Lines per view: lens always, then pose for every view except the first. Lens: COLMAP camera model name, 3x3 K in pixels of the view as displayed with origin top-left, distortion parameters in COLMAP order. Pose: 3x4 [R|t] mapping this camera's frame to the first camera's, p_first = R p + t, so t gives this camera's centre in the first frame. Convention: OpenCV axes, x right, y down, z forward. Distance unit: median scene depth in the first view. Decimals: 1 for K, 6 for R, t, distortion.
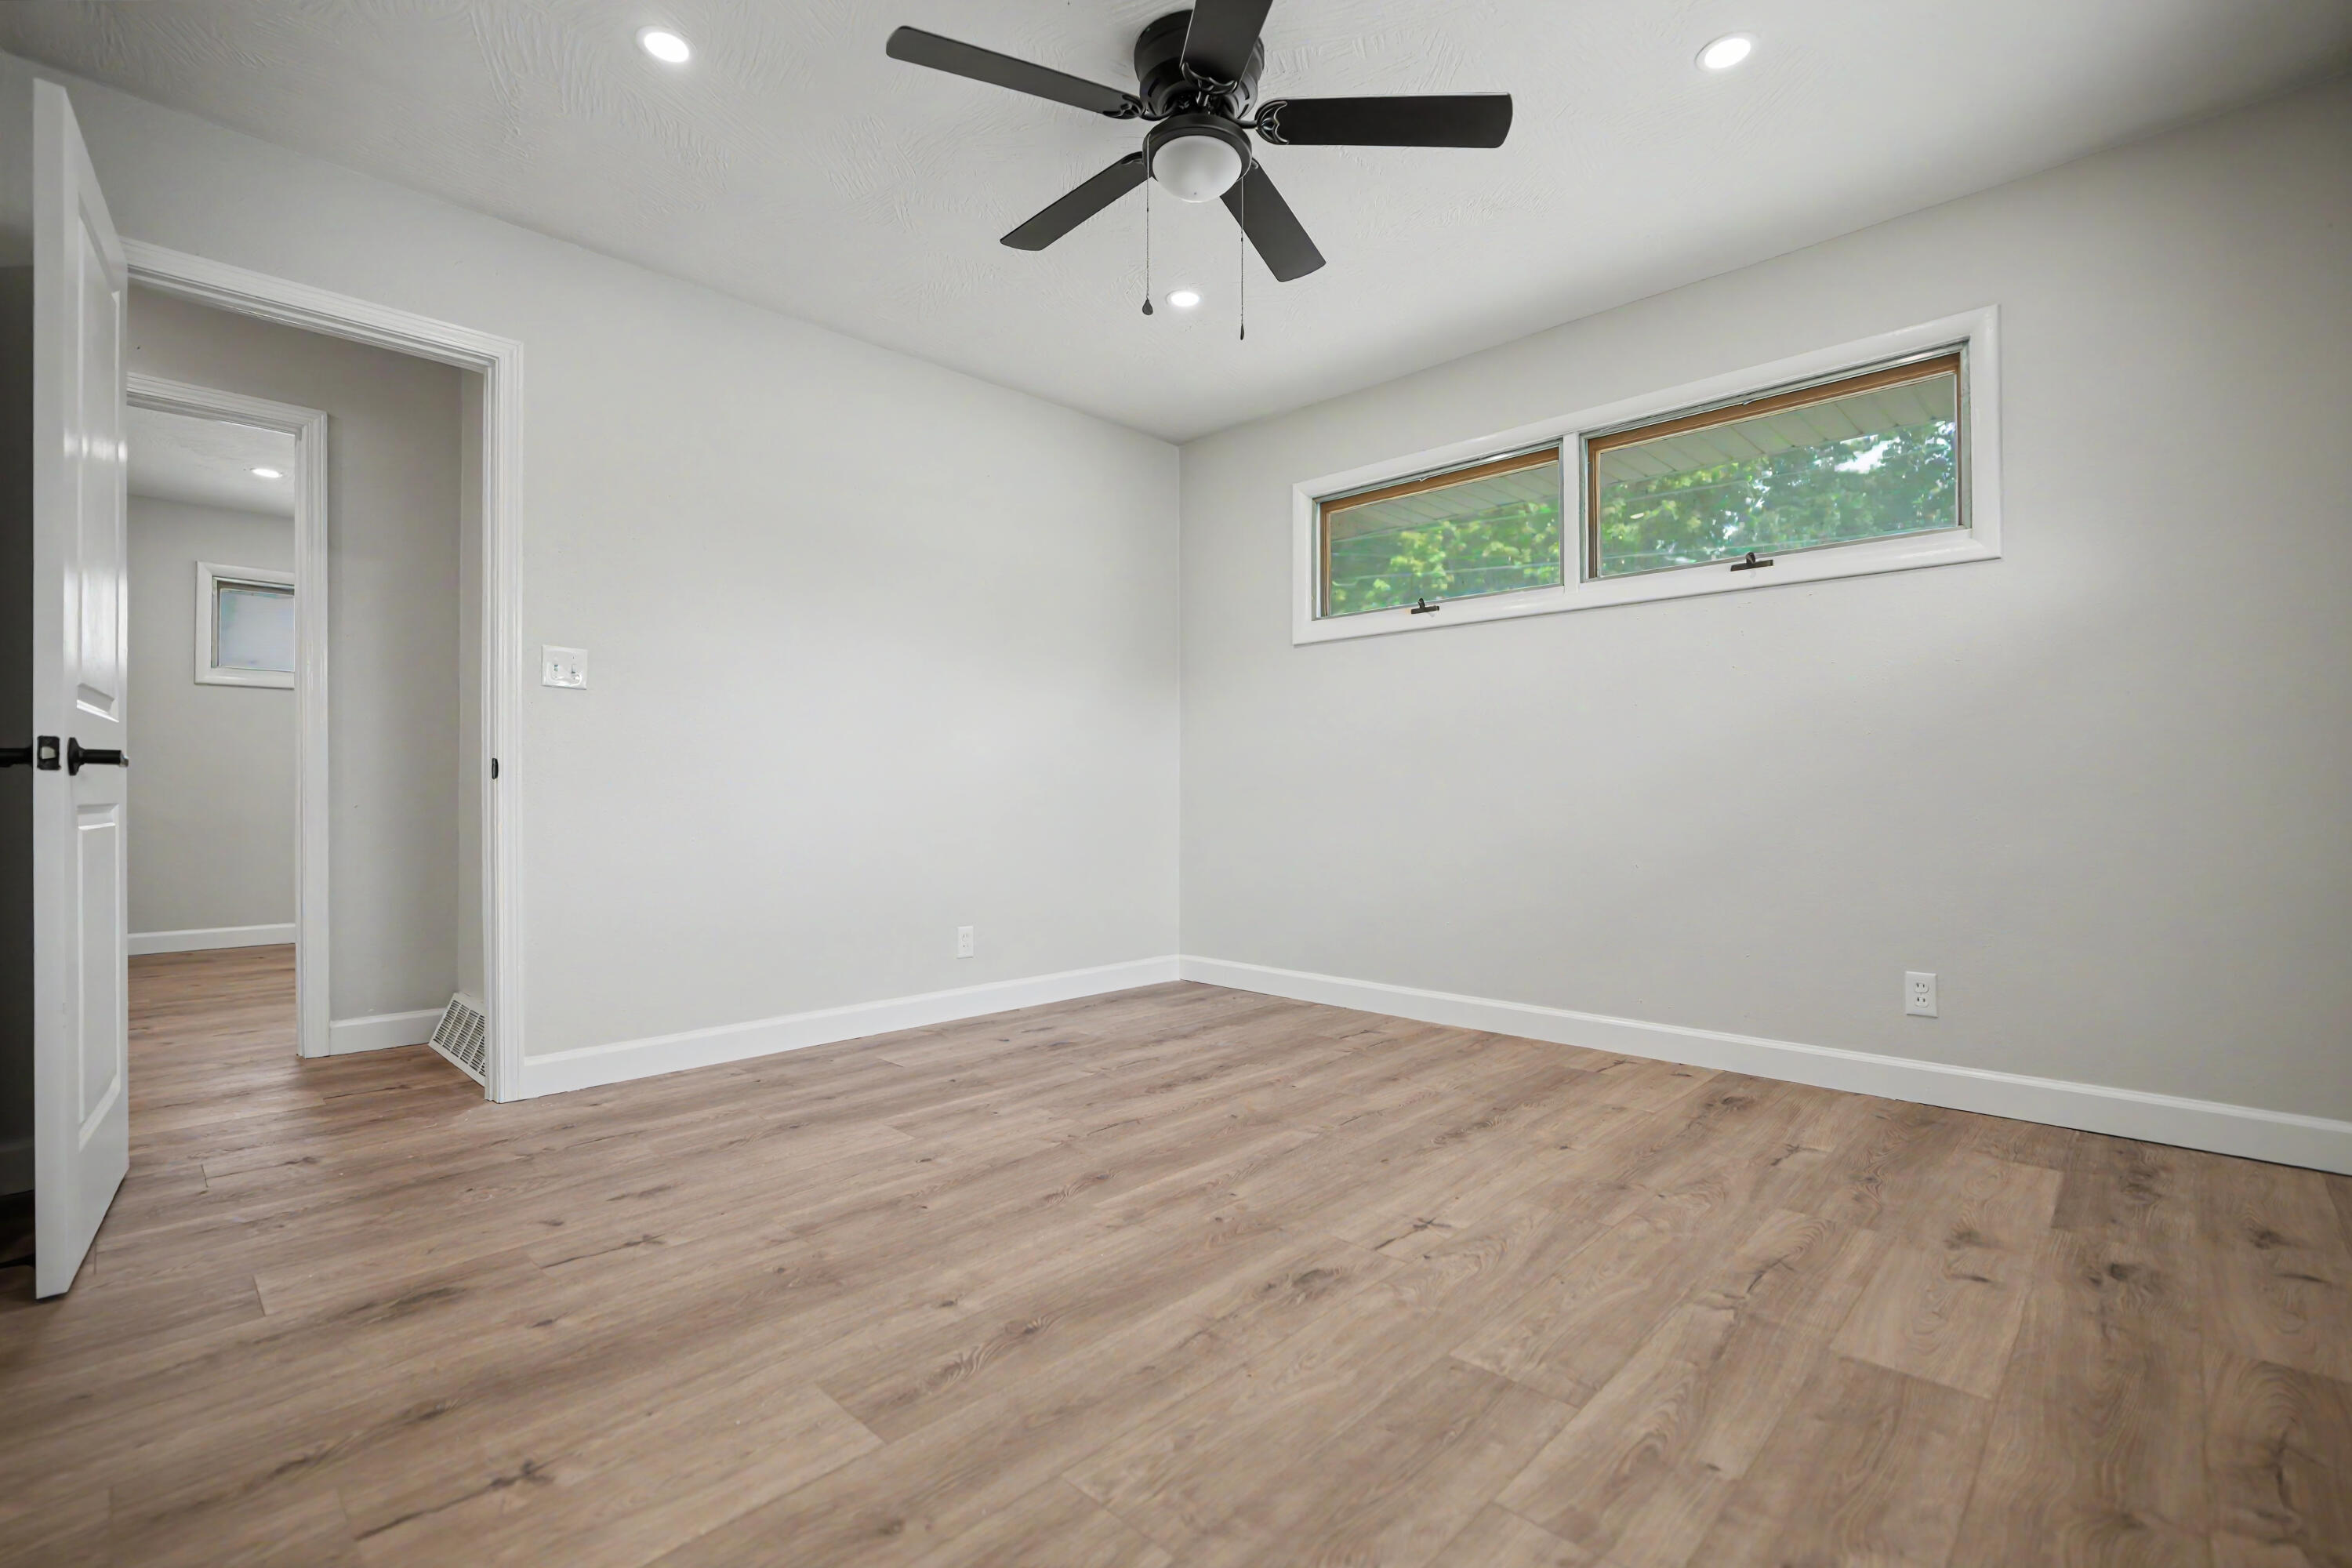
lens RADIAL K [[1034.6, 0, 1168.5], [0, 1034.6, 781.2], [0, 0, 1]] dist [-0.004571, 0.000336]
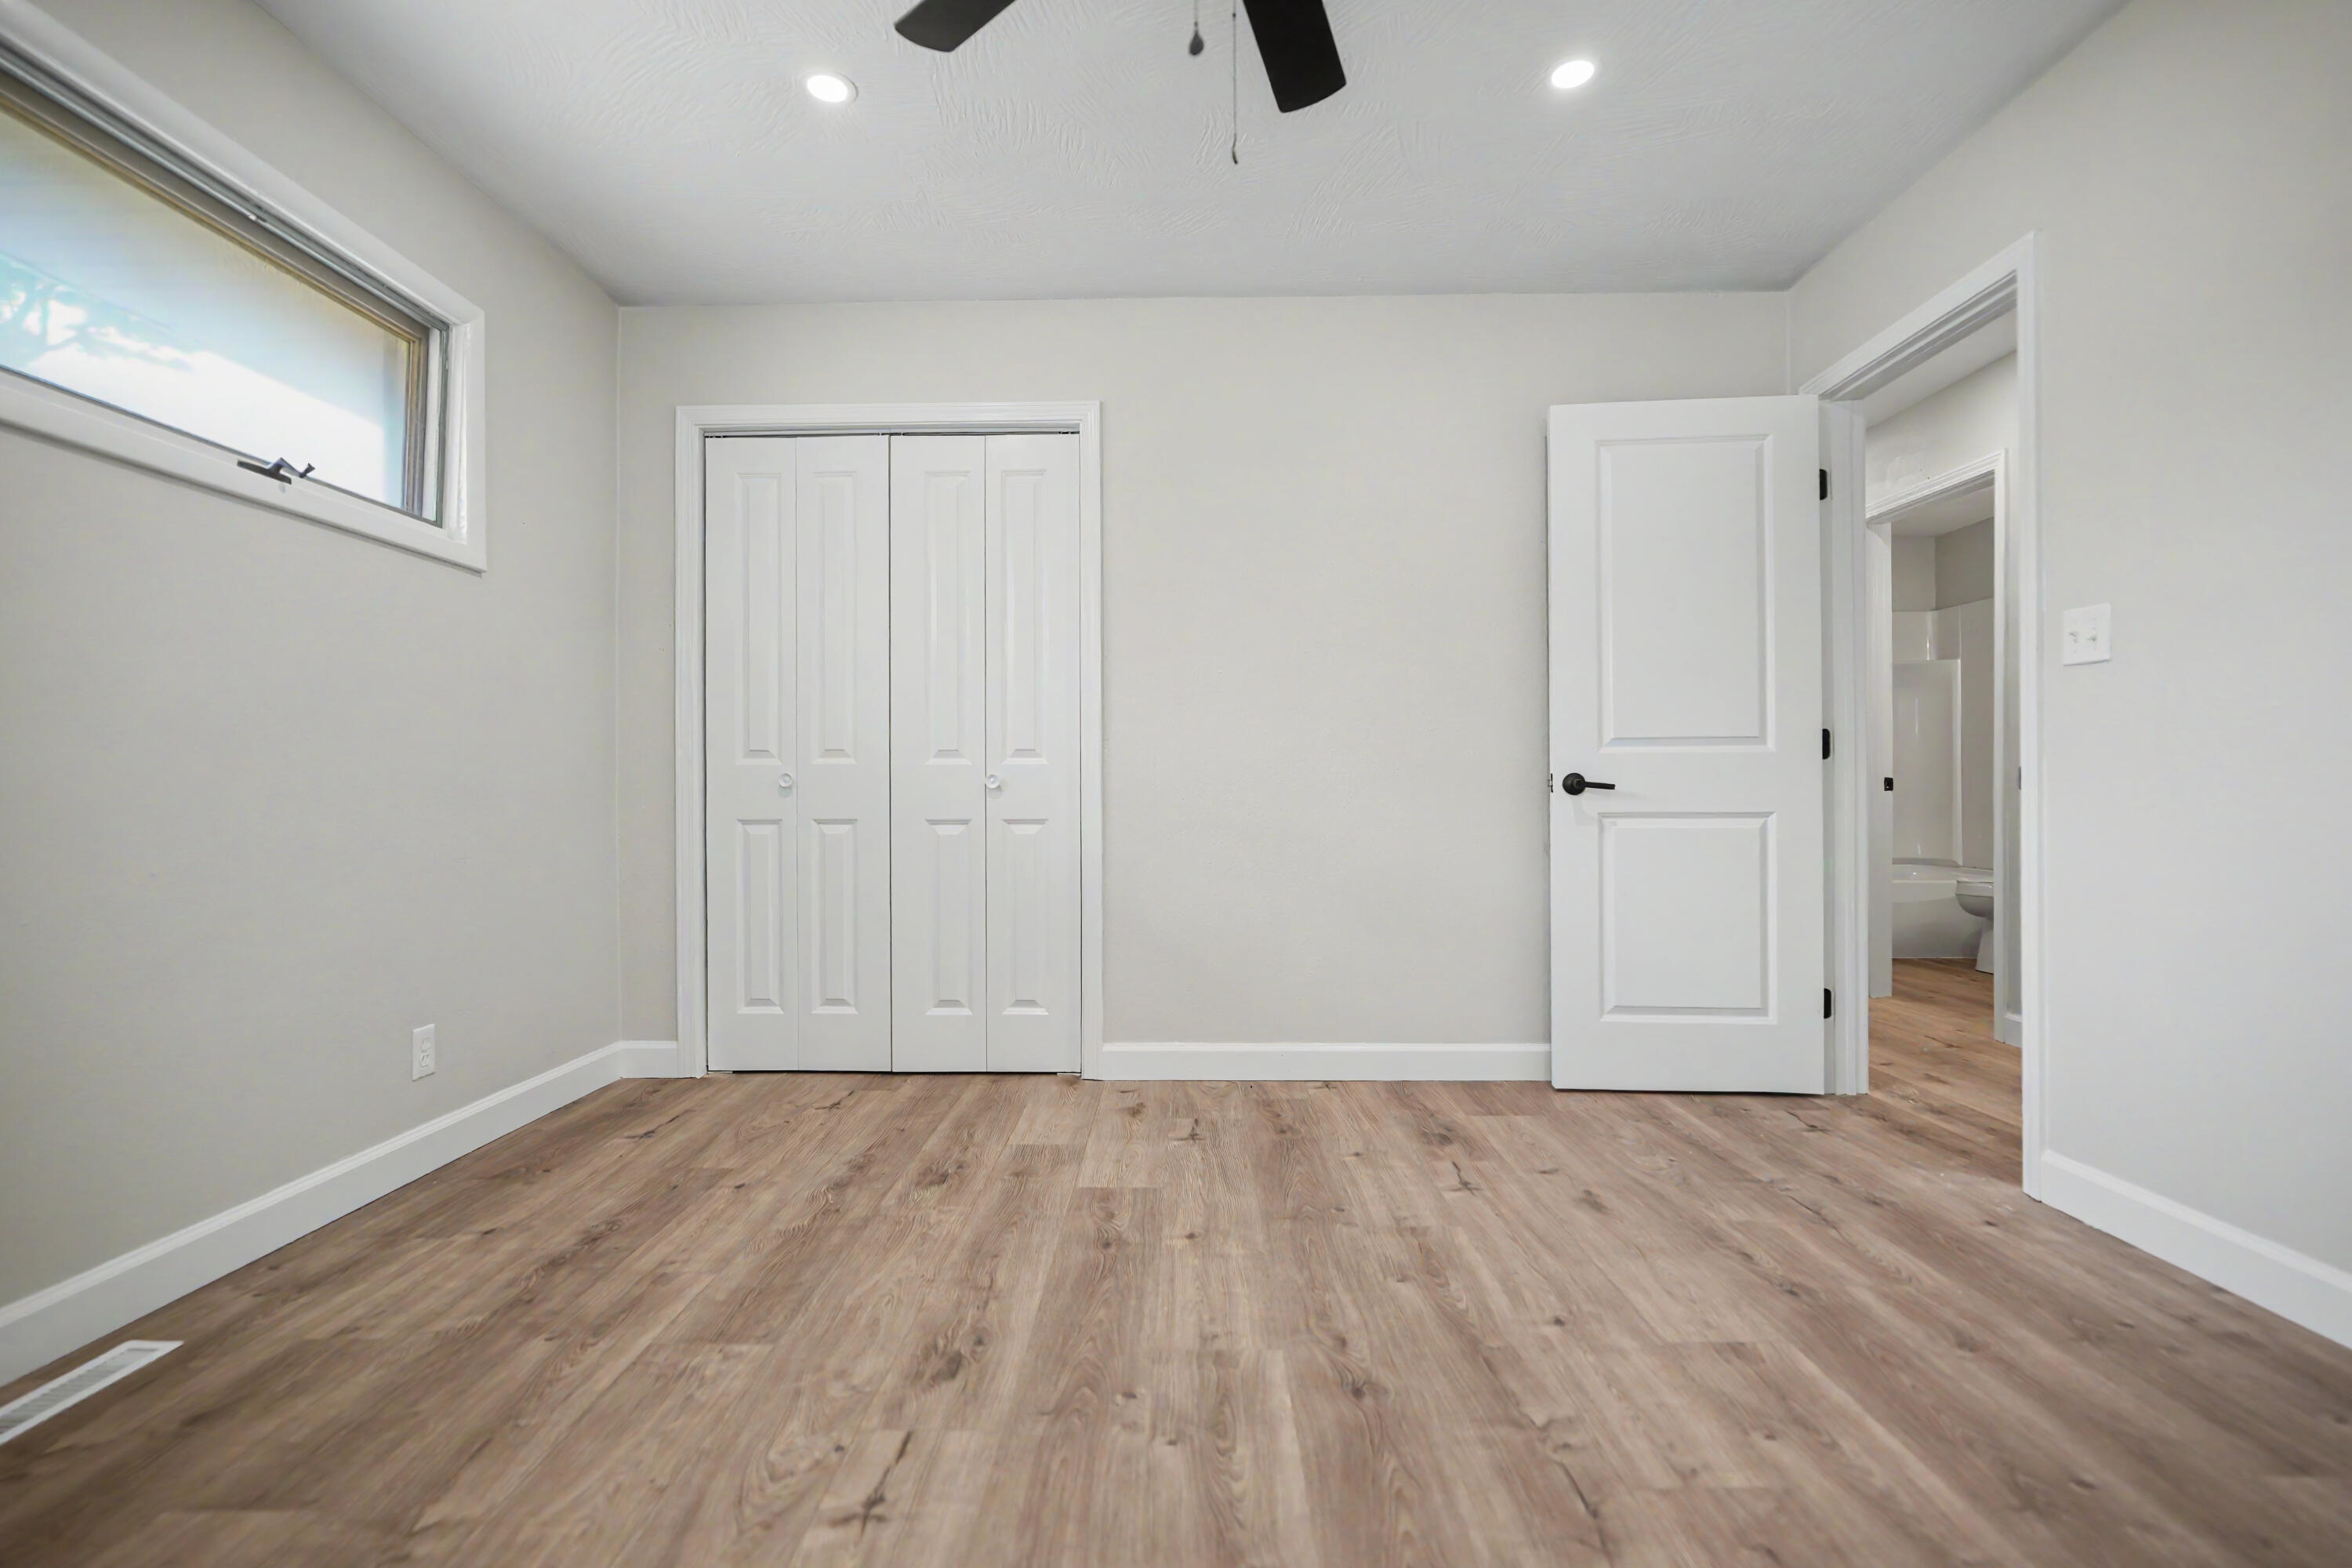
lens RADIAL K [[1089.0, 0, 1178.2], [0, 1089.0, 790.2], [0, 0, 1]] dist [-0.001159, 0.000319]
pose [[-0.723624, 0.004722, -0.690178, 0.607235], [0.018080, 0.999763, -0.012116, -0.001219], [0.689958, -0.021246, -0.723538, 1.729237]]
